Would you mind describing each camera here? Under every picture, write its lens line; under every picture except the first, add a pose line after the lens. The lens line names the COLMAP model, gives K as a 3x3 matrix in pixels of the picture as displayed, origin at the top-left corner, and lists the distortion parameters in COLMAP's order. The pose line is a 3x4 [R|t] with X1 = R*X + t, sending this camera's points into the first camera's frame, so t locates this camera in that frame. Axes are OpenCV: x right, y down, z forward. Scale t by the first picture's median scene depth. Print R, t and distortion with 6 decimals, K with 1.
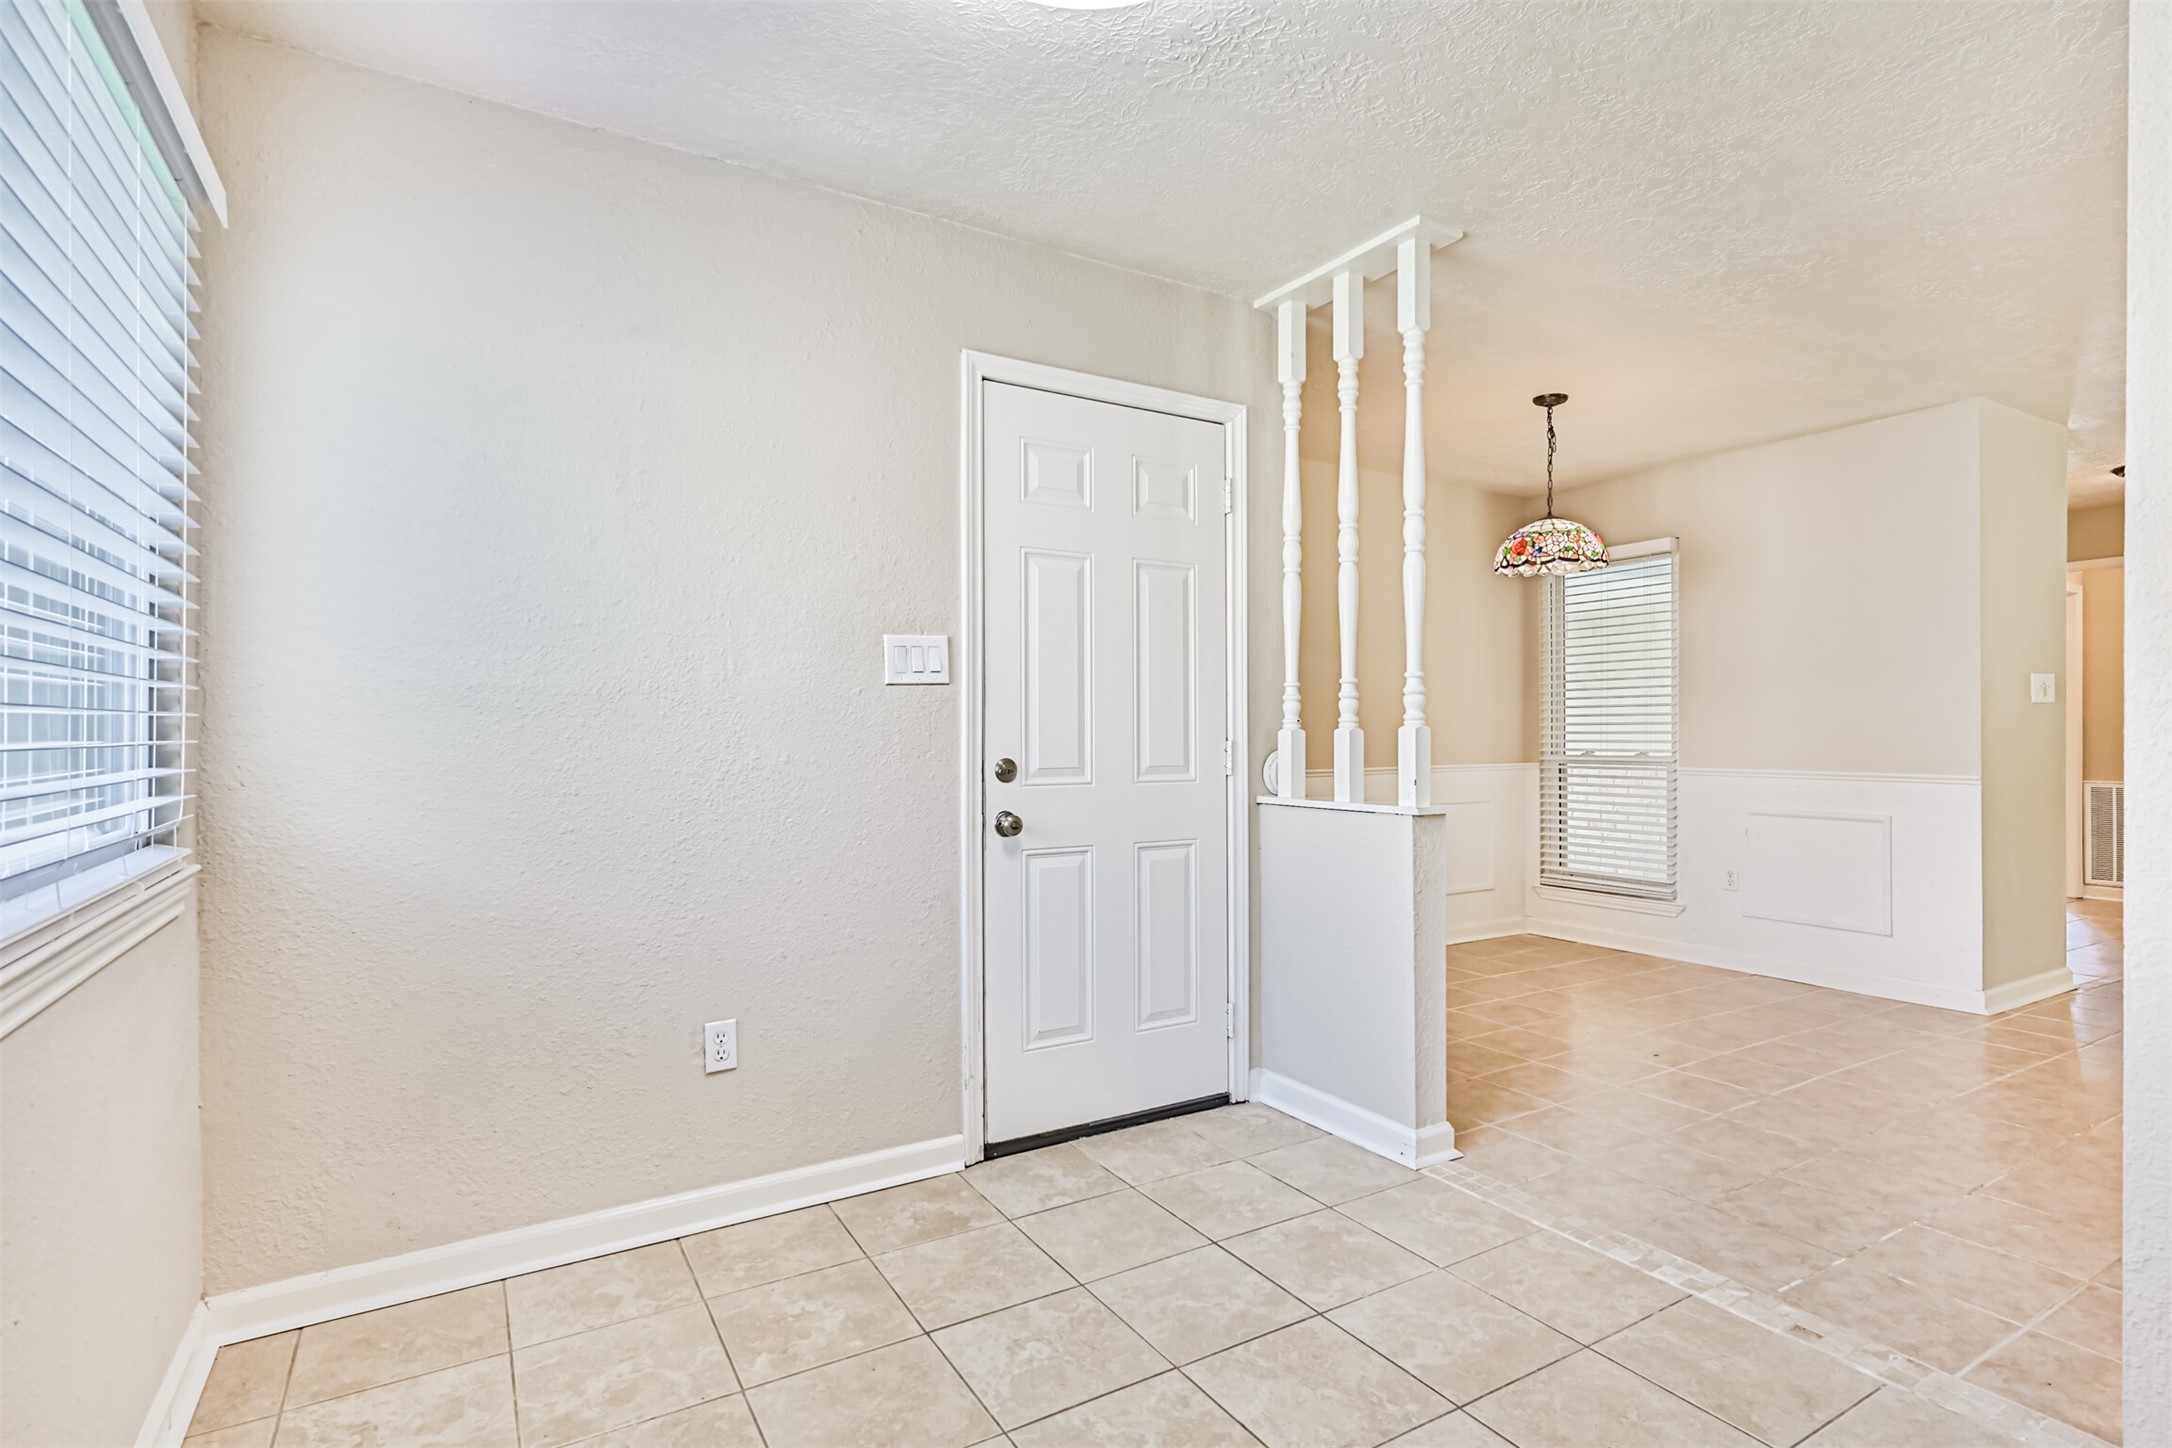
lens RADIAL K [[1079.6, 0, 1093.7], [0, 1079.6, 730.0], [0, 0, 1]] dist [-0.001965, 0.000836]
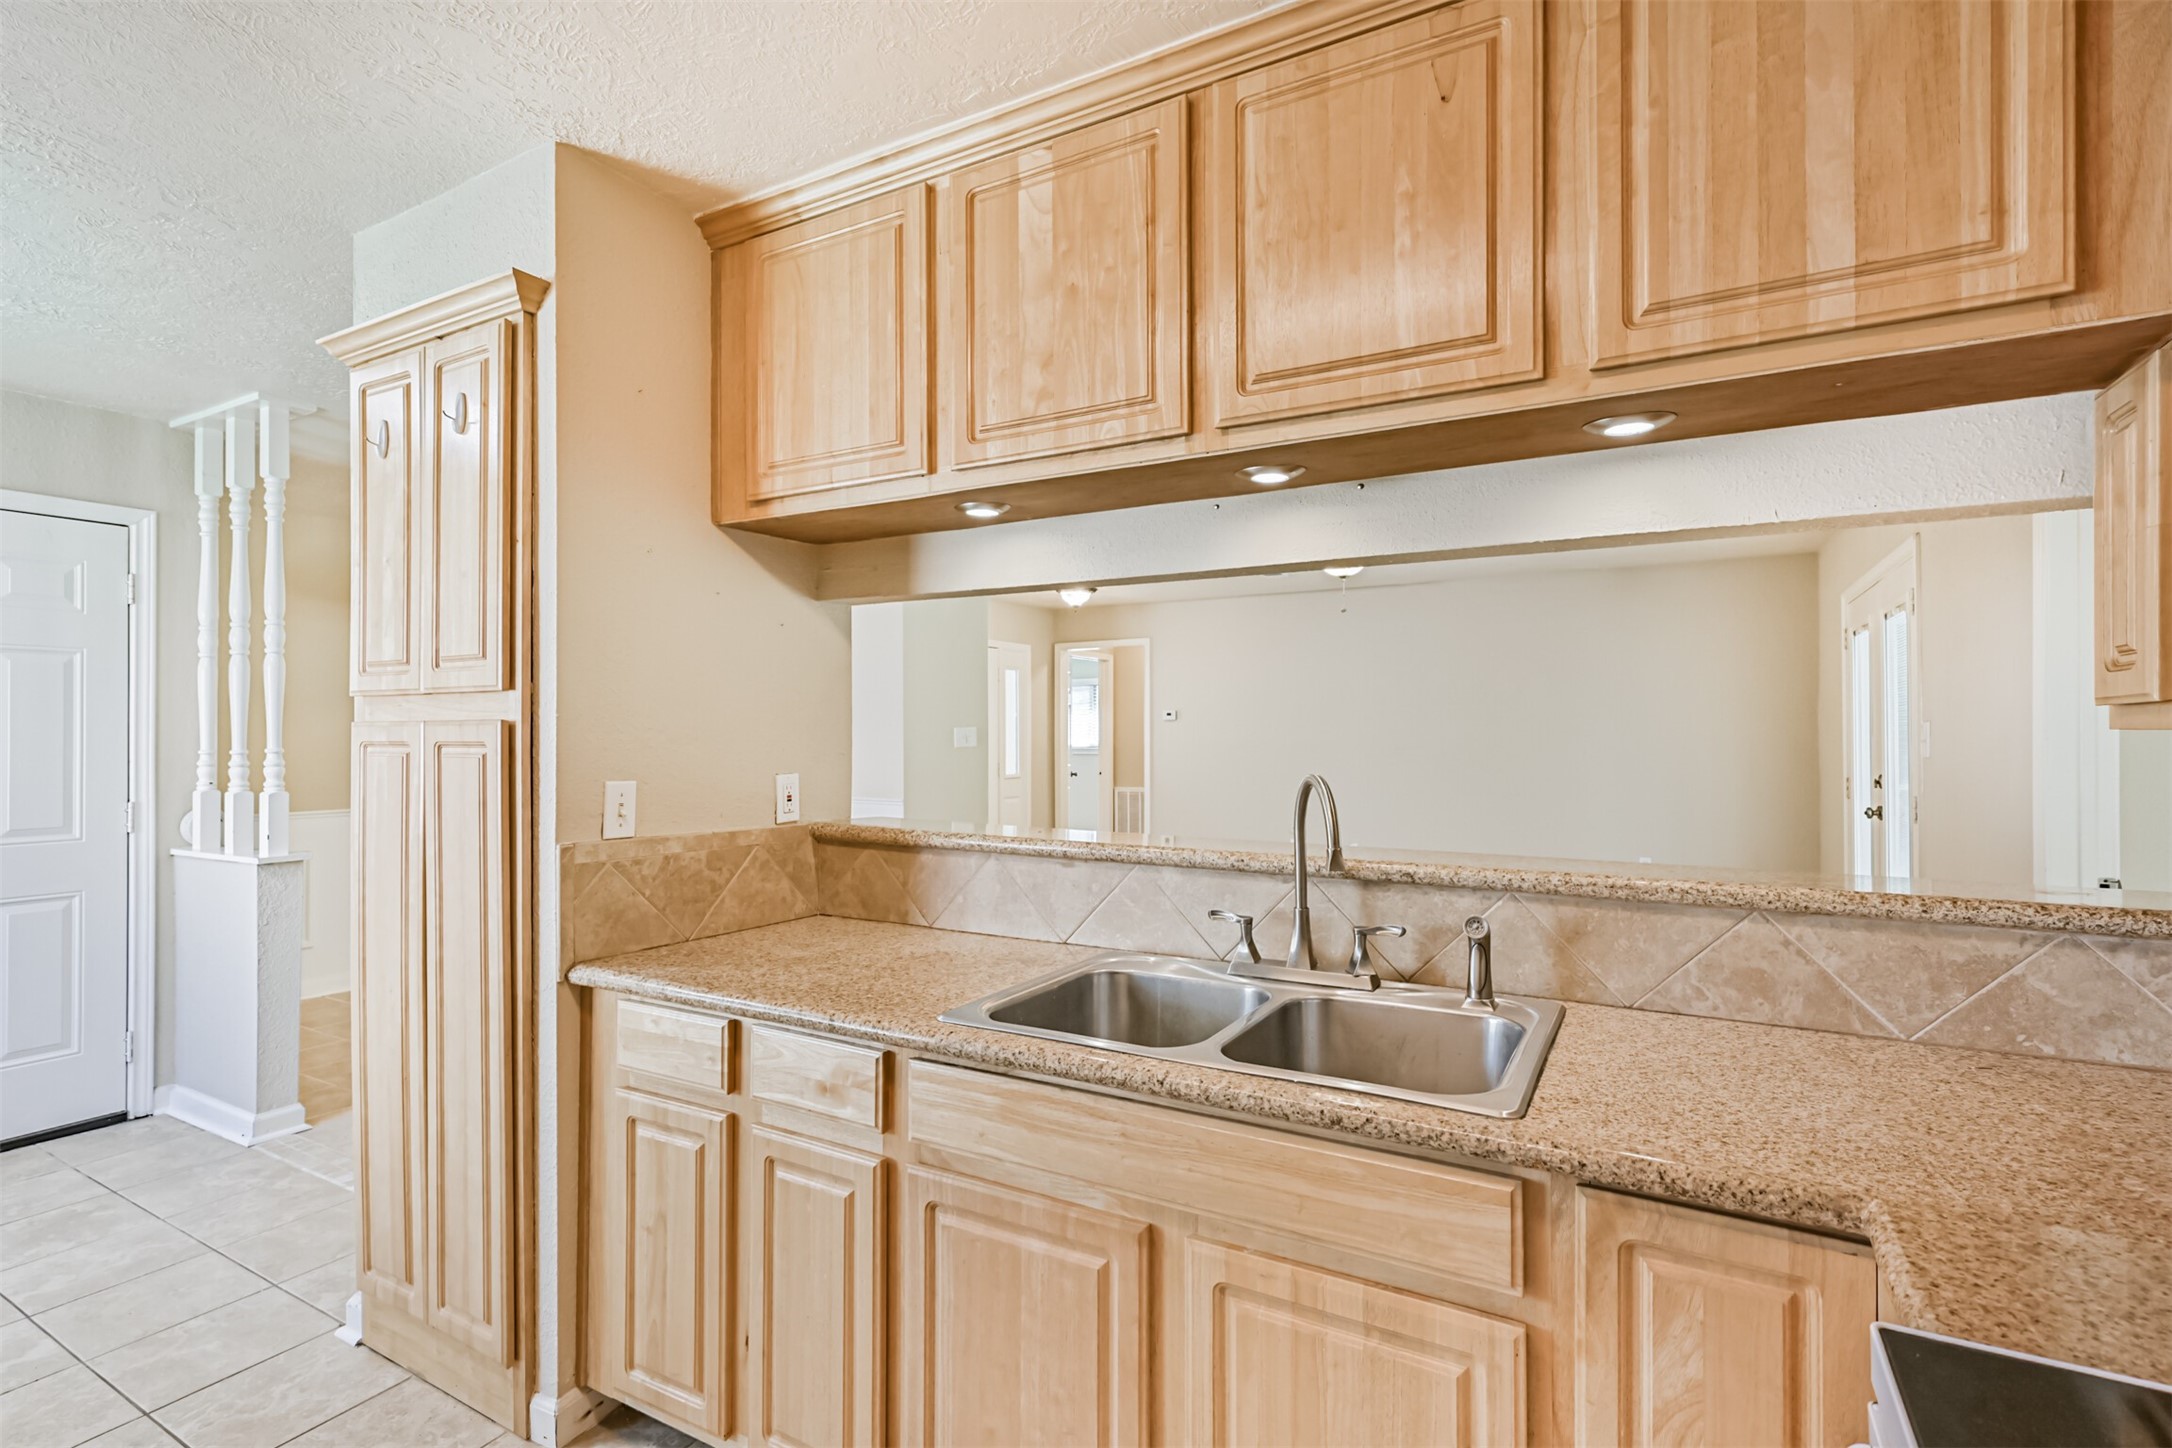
lens RADIAL K [[1016.8, 0, 1086.0], [0, 1016.8, 724.0], [0, 0, 1]] dist [-0.000408, 0.004595]
pose [[0.872455, 0.002331, 0.488689, 0.539679], [0.000755, 0.999981, -0.006118, -0.074457], [-0.488694, 0.005706, 0.872437, -0.496796]]
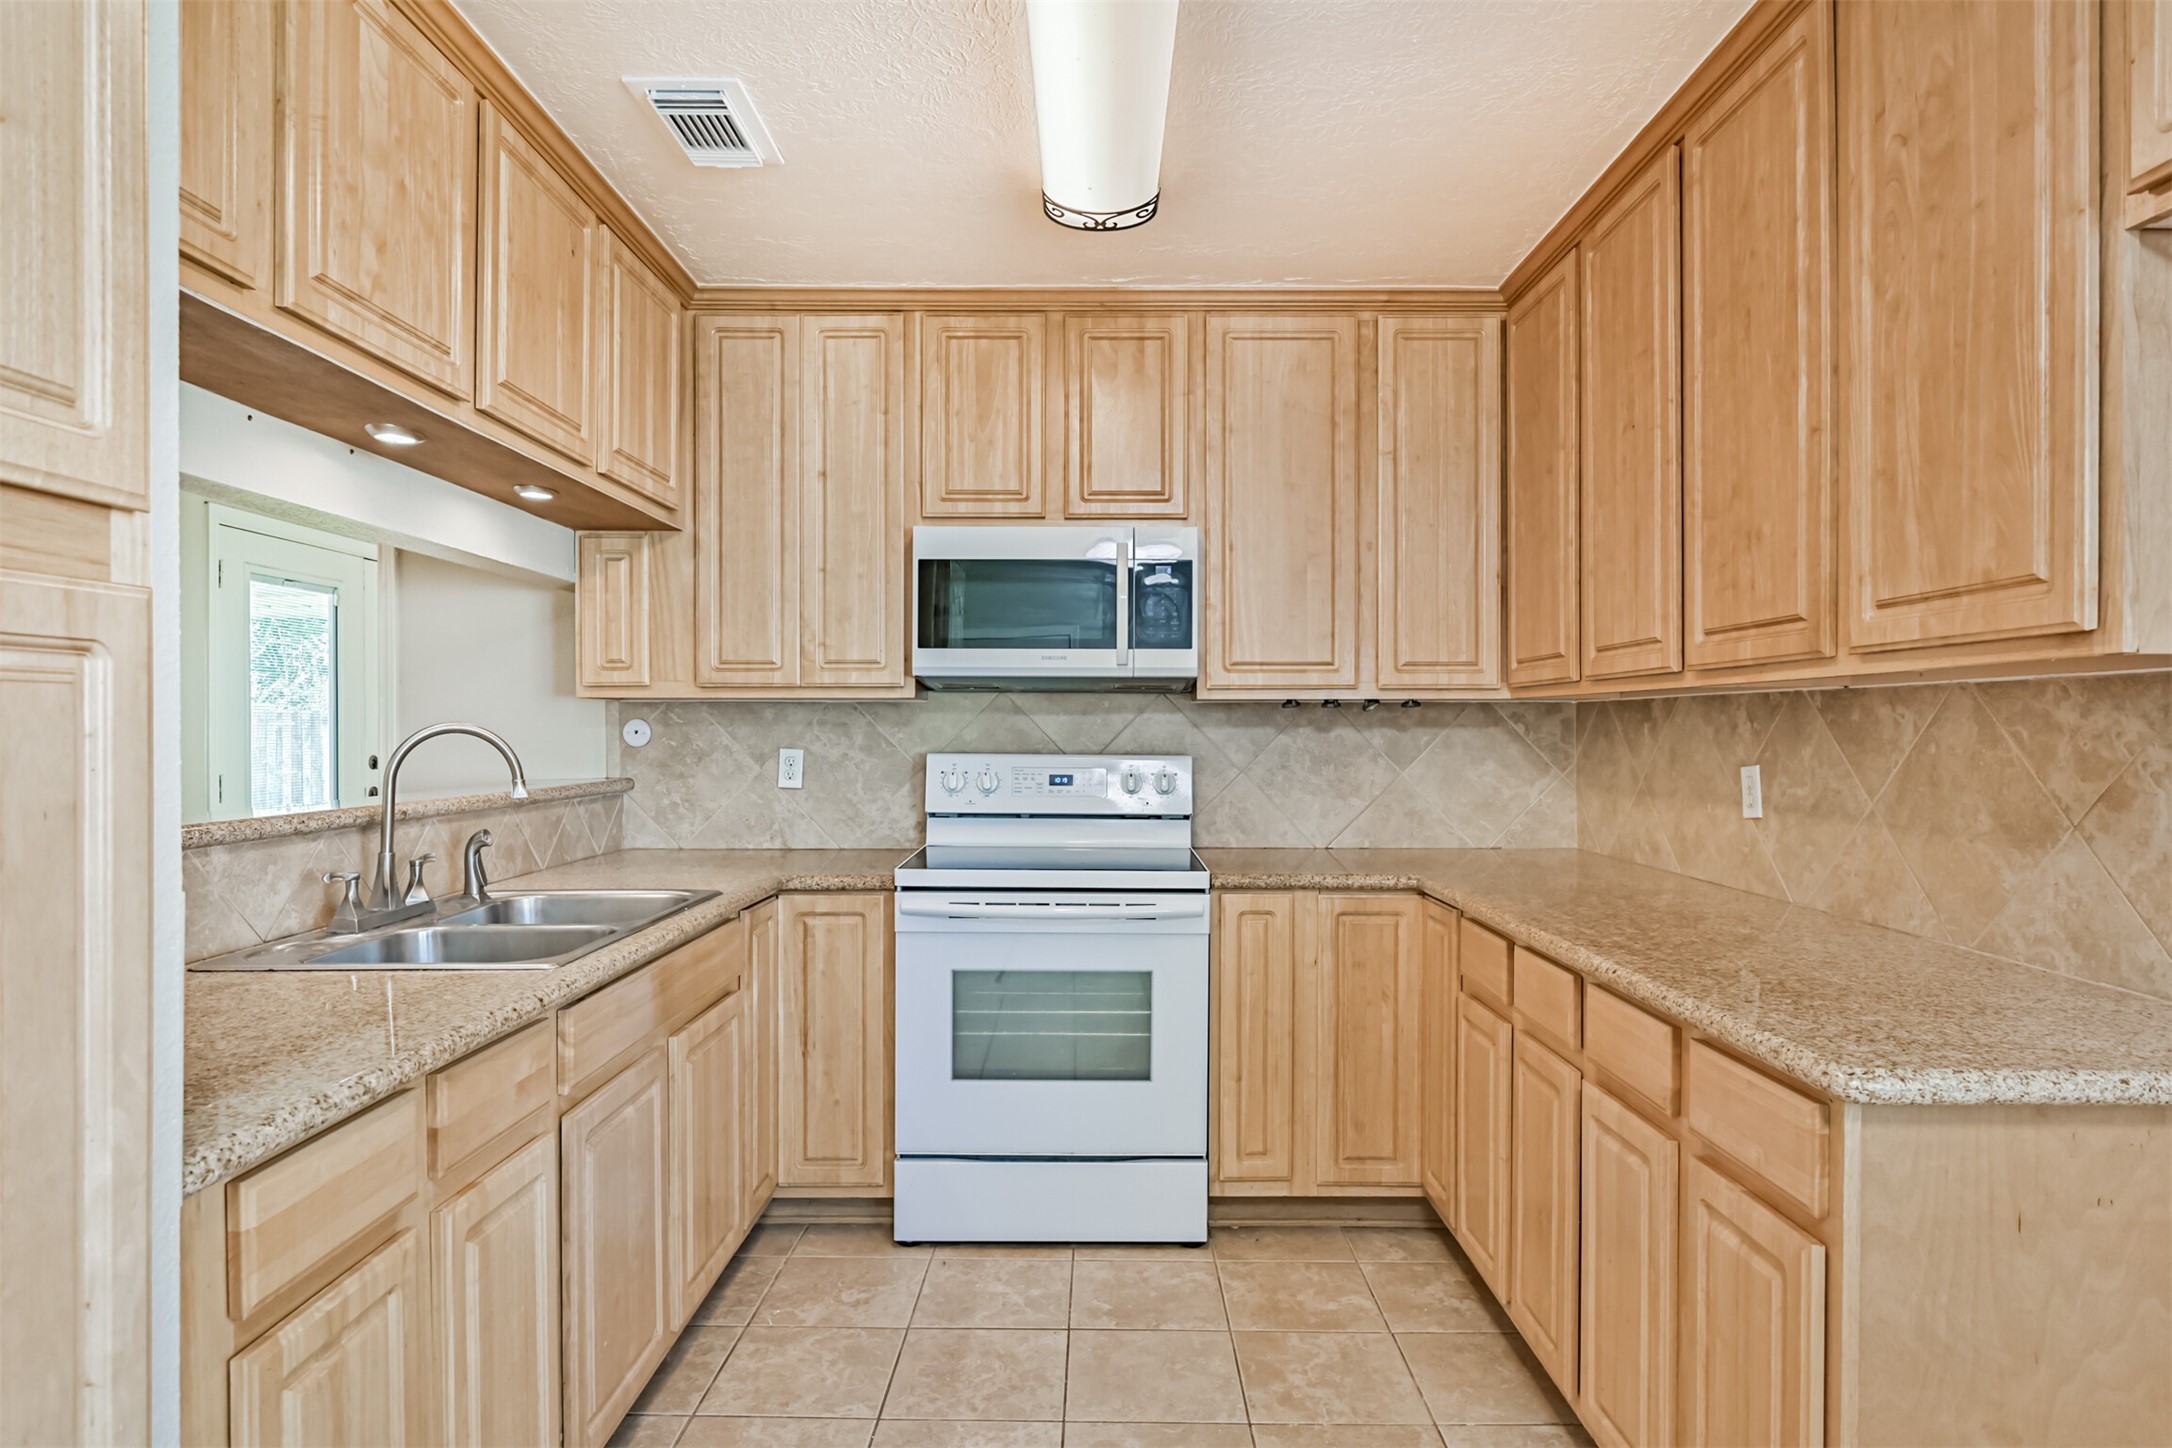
lens RADIAL K [[1218.5, 0, 1095.9], [0, 1218.5, 735.5], [0, 0, 1]] dist [-0.002530, 0.001705]
pose [[-0.857480, -0.002372, 0.514511, 0.173480], [0.000644, 0.999984, 0.005684, -0.045755], [-0.514516, 0.005206, -0.857465, 0.398991]]
